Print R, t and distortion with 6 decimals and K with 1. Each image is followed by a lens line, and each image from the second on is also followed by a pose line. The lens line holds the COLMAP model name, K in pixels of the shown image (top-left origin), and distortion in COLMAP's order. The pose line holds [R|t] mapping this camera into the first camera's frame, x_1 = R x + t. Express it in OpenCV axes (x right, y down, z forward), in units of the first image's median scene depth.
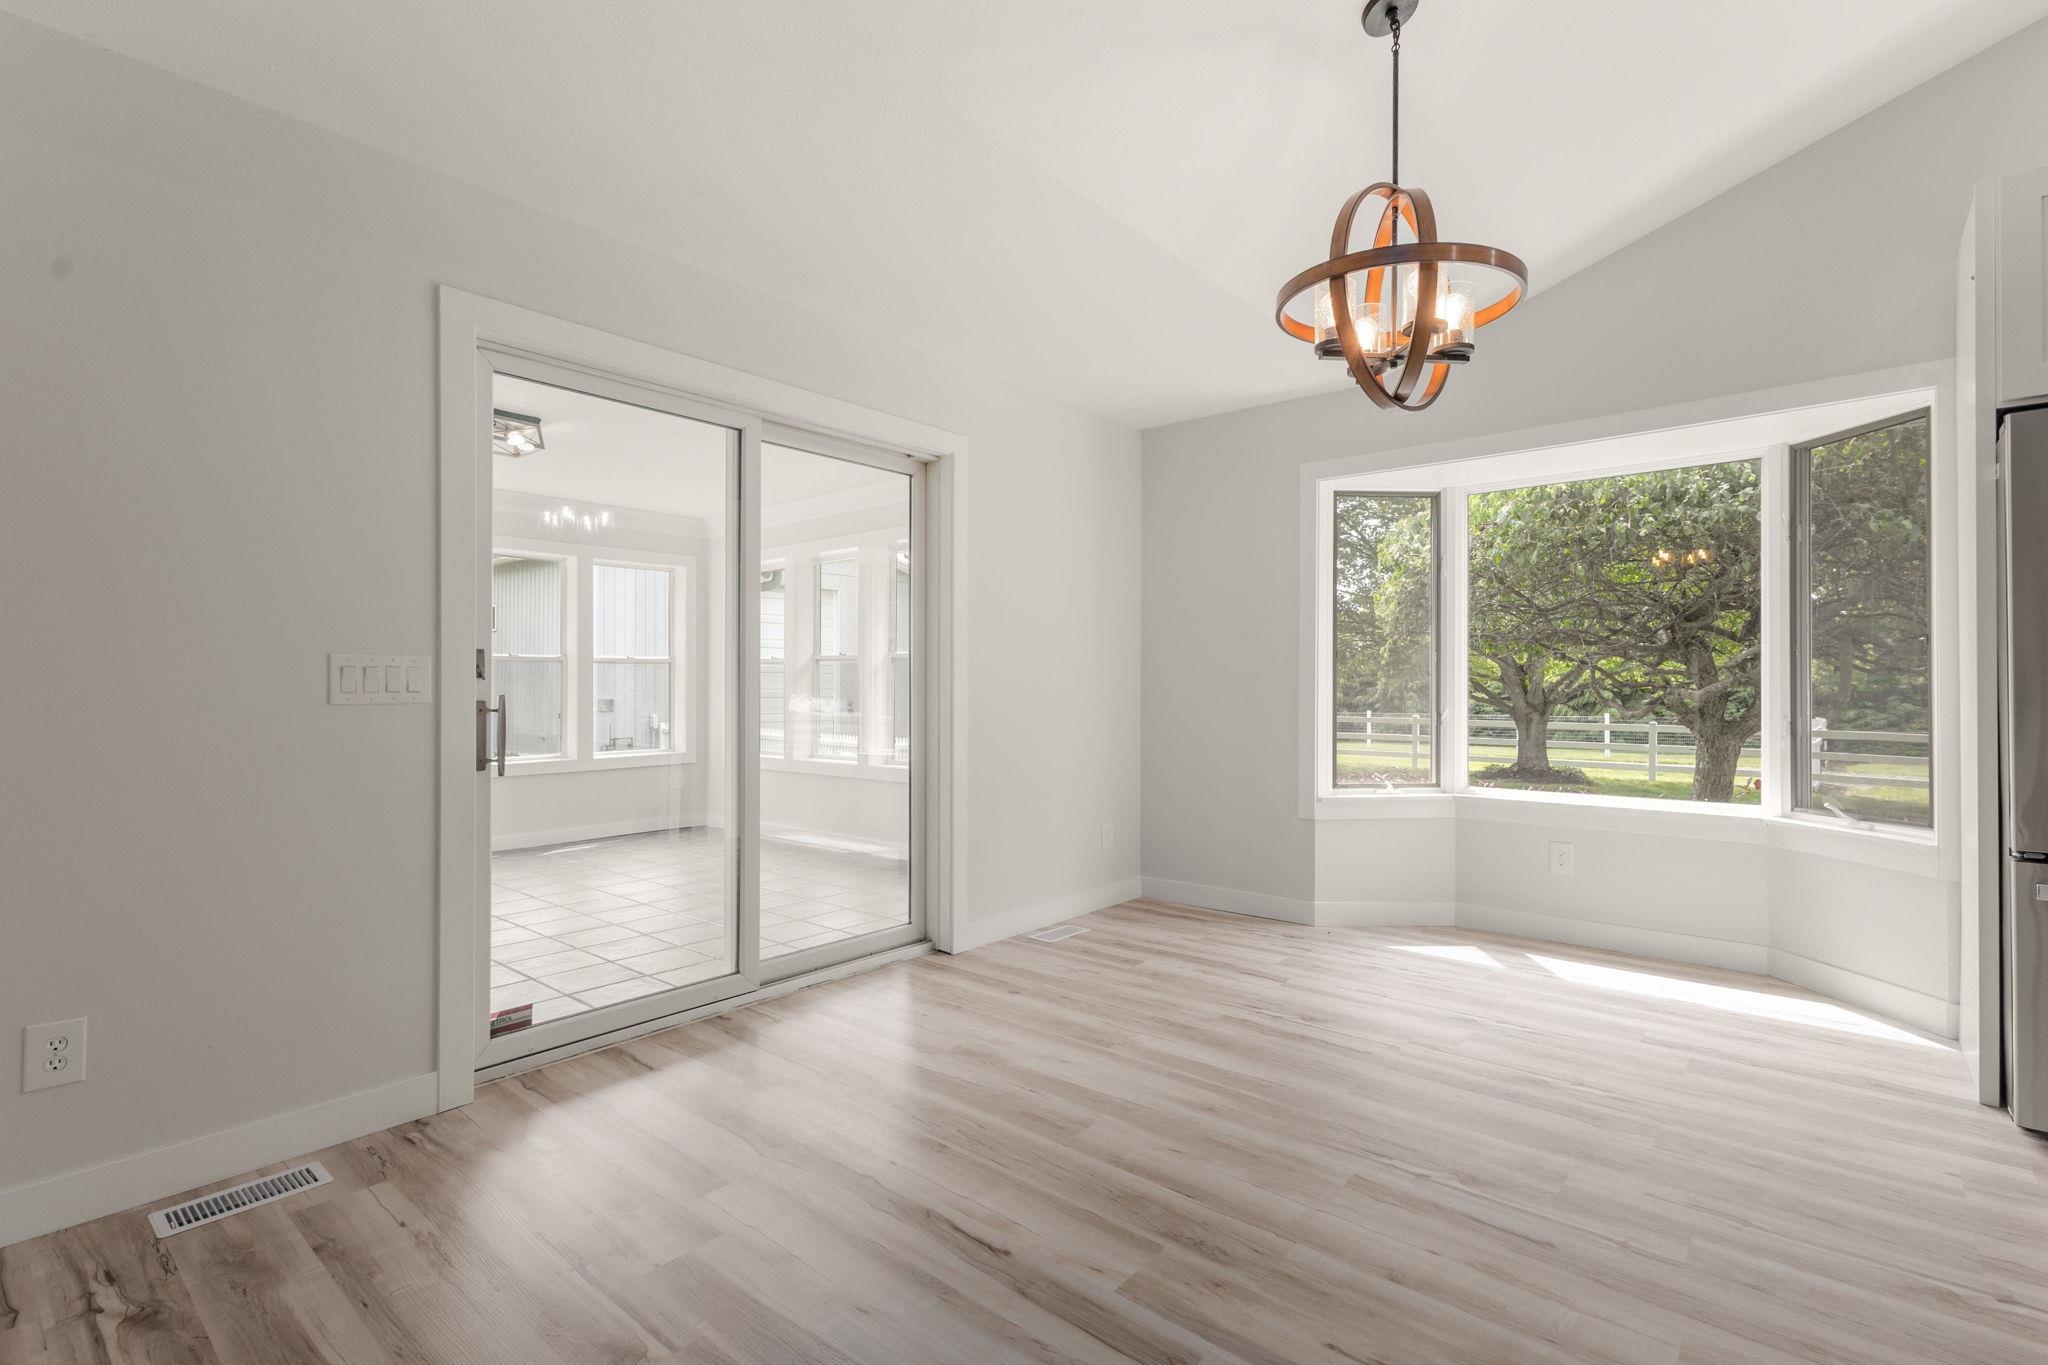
lens RADIAL K [[941.2, 0, 1024.0], [0, 941.2, 682.5], [0, 0, 1]] dist [0.002897, -0.000062]
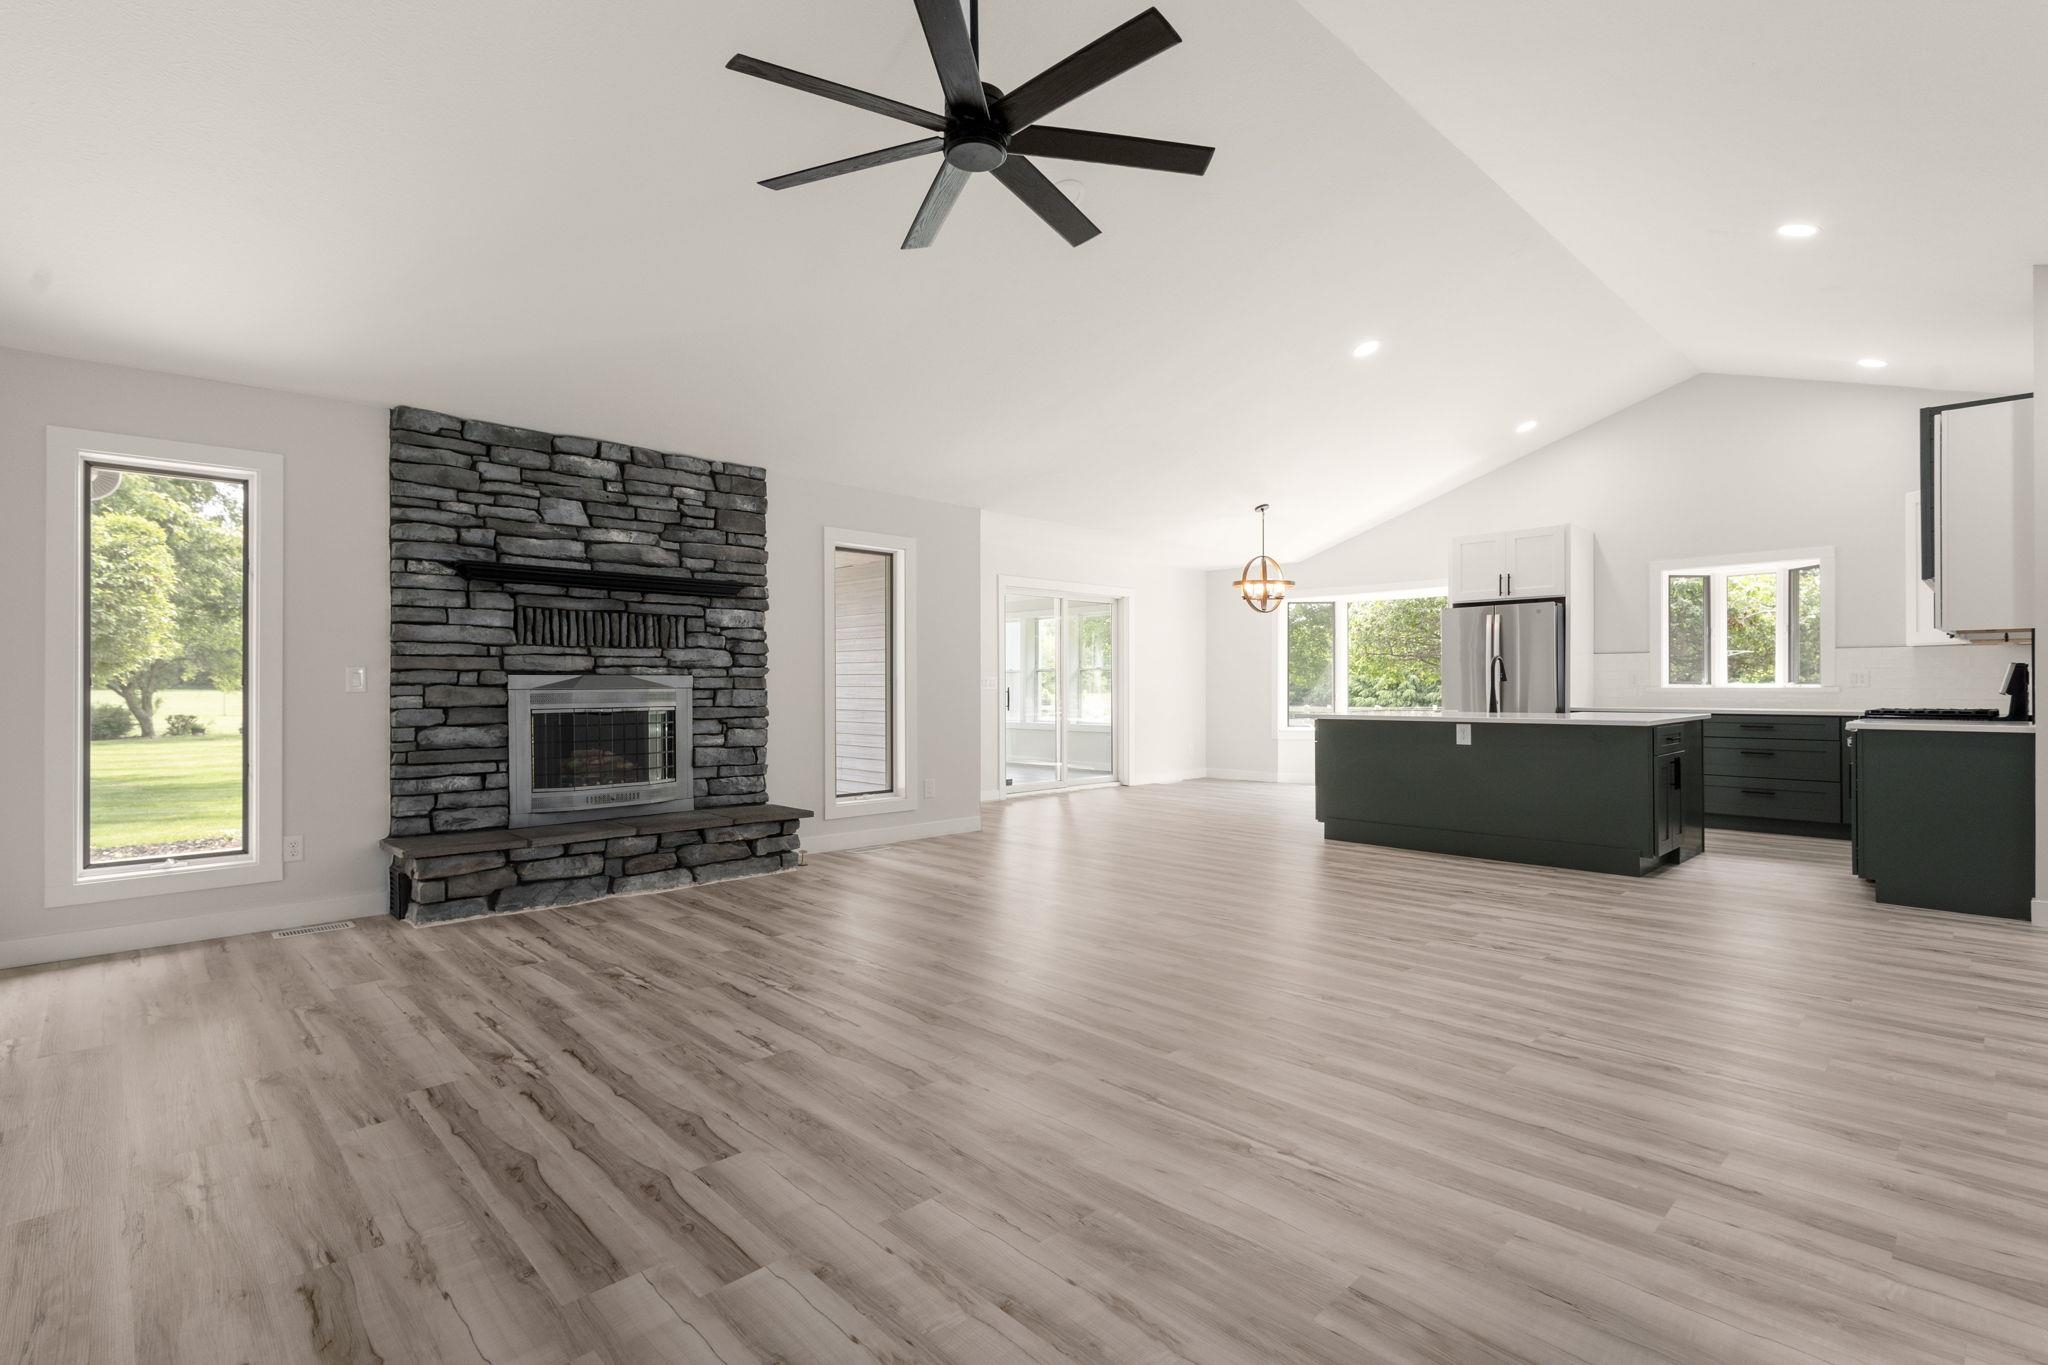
lens RADIAL K [[941.2, 0, 1024.0], [0, 941.2, 682.5], [0, 0, 1]] dist [0.002897, -0.000062]
pose [[0.994753, -0.002605, -0.102275, -0.100596], [0.002763, 0.999995, 0.001400, -0.005249], [0.102271, -0.001675, 0.994755, -1.622648]]
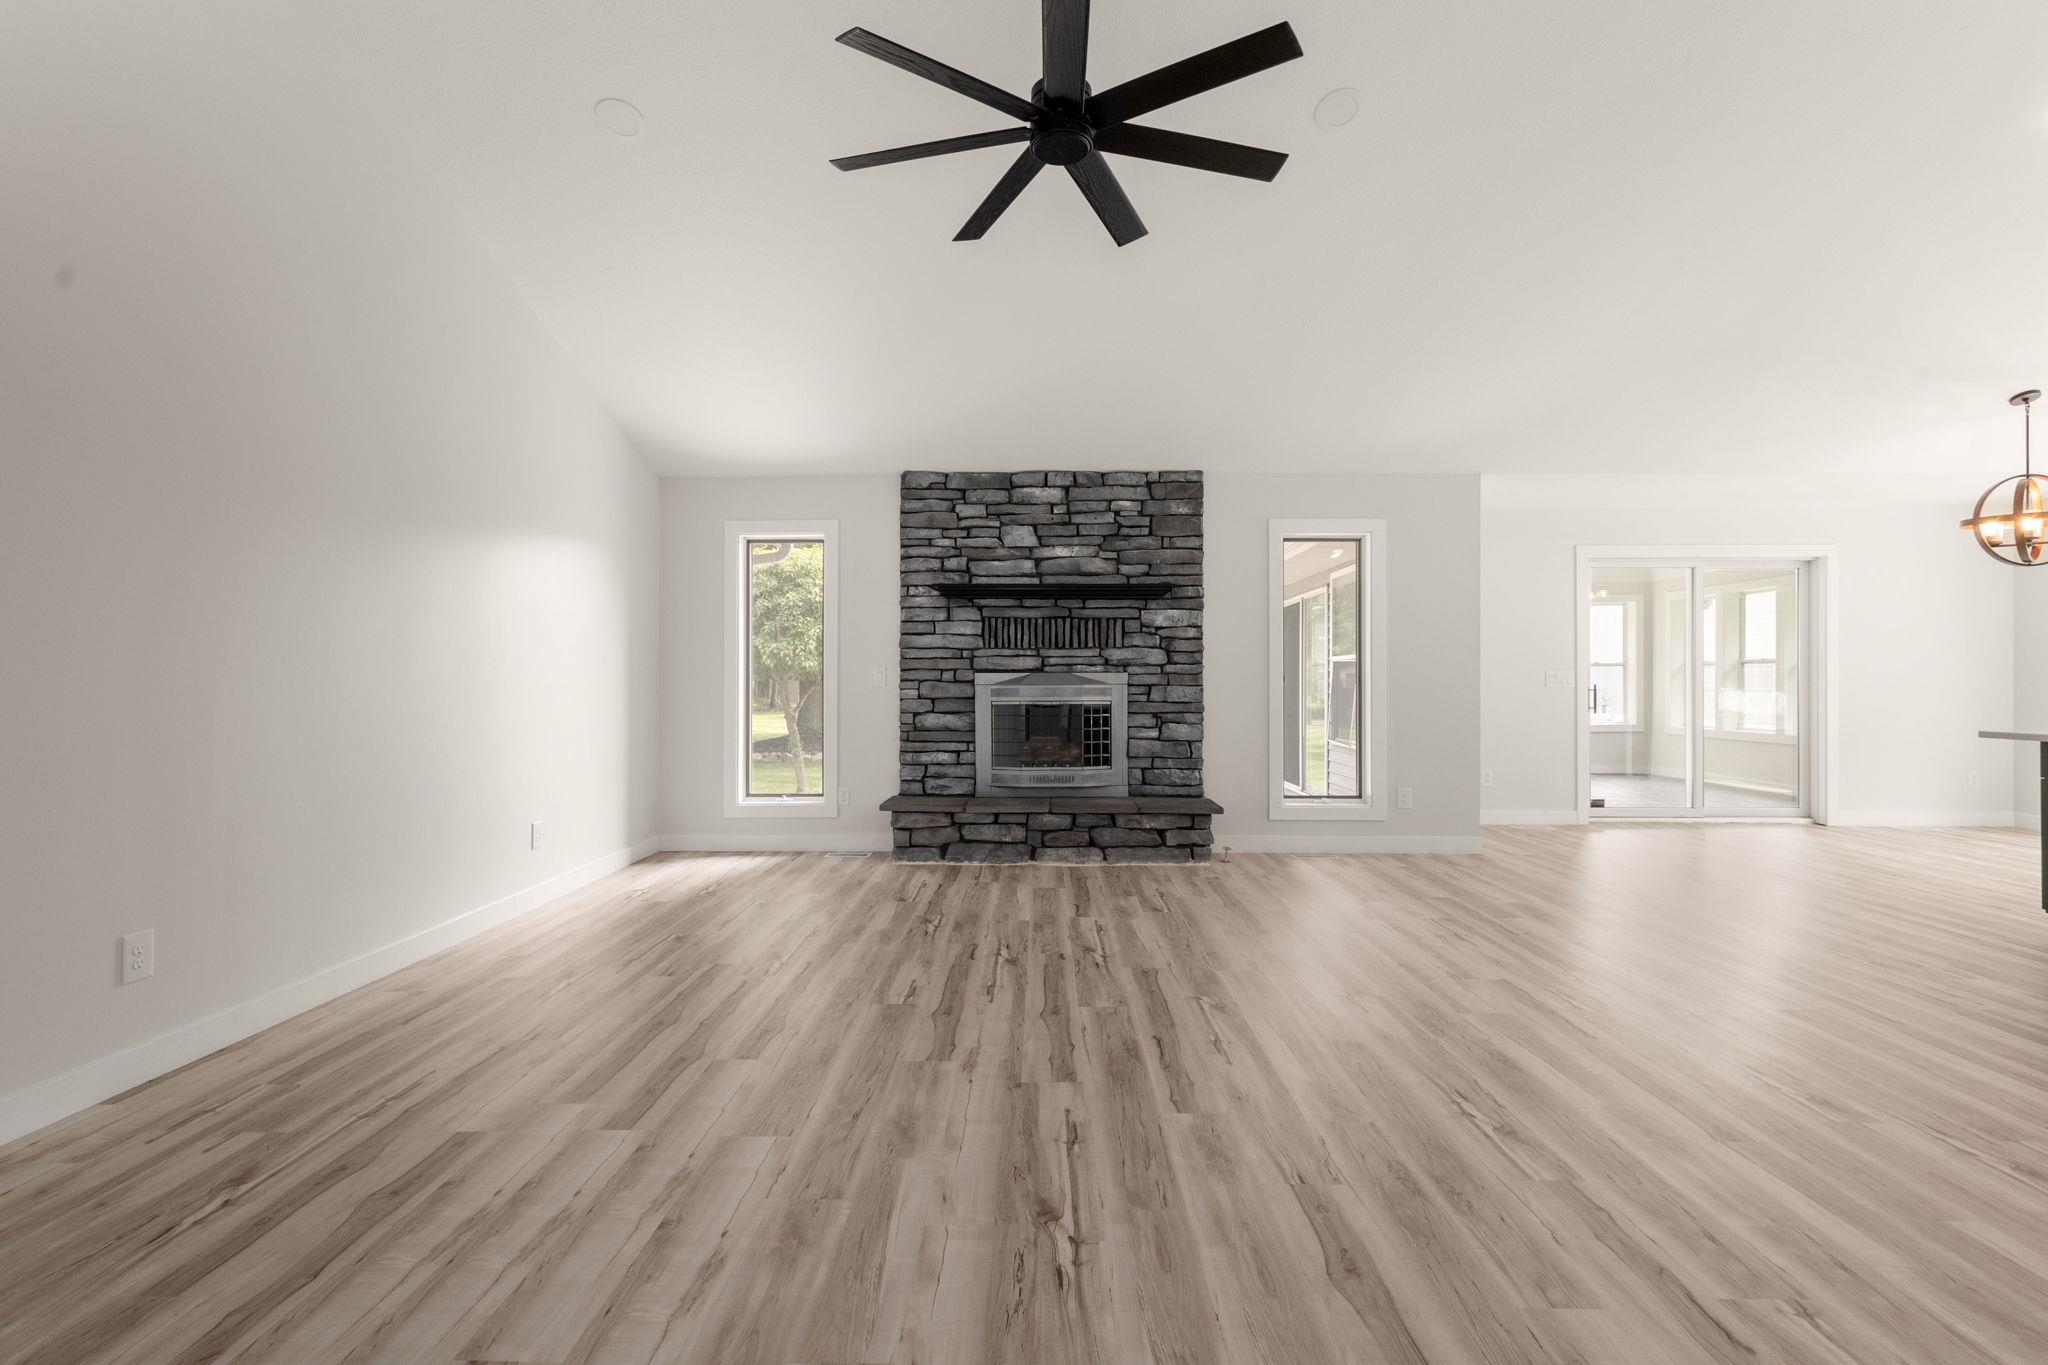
lens RADIAL K [[938.4, 0, 1024.0], [0, 938.4, 682.5], [0, 0, 1]] dist [0.000955, 0.000137]
pose [[0.637916, 0.001687, -0.770104, 0.333937], [0.003298, 0.999982, 0.004922, -0.007297], [0.770099, -0.005680, 0.637899, -1.372952]]
